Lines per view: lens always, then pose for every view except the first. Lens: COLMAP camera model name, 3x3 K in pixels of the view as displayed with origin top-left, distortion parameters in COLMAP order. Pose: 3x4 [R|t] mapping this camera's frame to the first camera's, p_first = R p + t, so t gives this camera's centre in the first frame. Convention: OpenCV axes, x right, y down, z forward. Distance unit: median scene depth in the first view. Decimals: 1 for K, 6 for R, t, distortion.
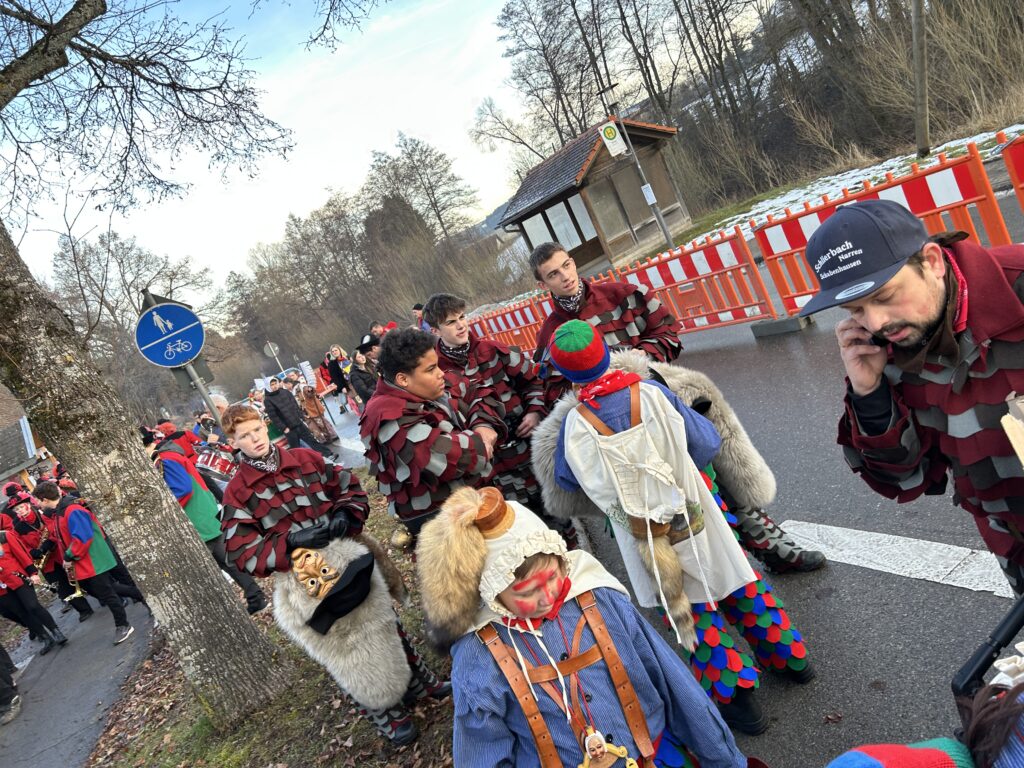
lens RADIAL K [[751.8, 0, 512.0], [0, 751.8, 384.0], [0, 0, 1]] dist [0.048845, -0.038096]
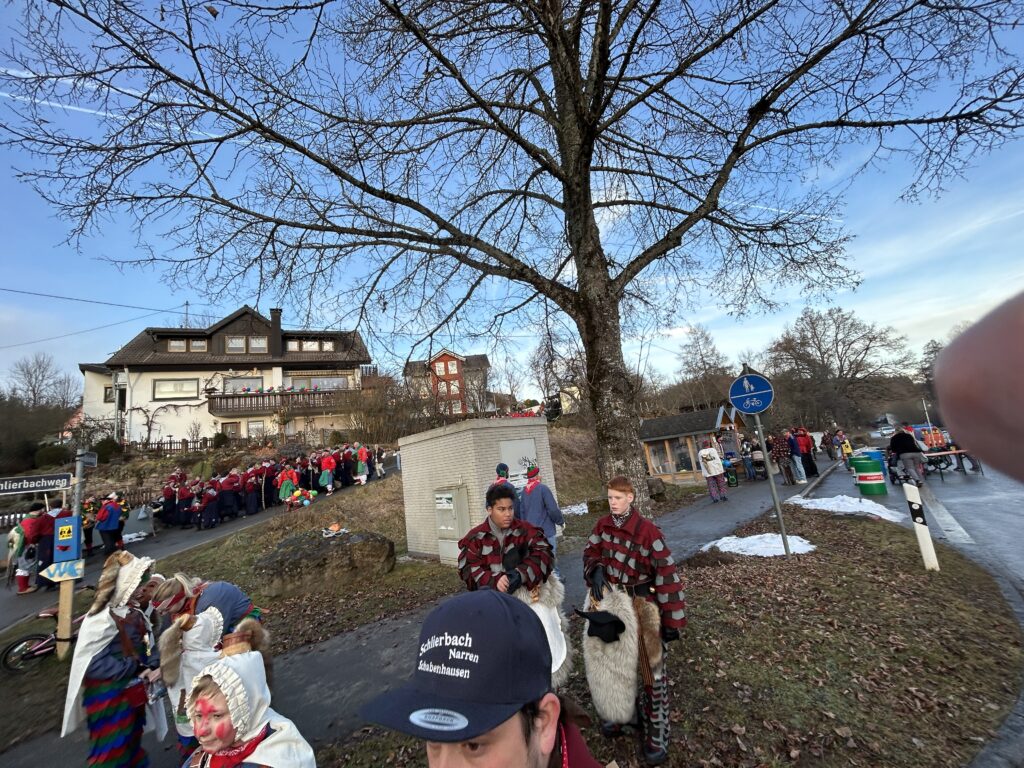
lens RADIAL K [[408.0, 0, 512.0], [0, 408.0, 384.0], [0, 0, 1]] dist [0.000210, 0.000007]
pose [[0.406115, 0.245026, -0.880359, 0.173856], [-0.245379, 0.957241, 0.153229, -0.163762], [0.880261, 0.153793, 0.448874, 0.288952]]
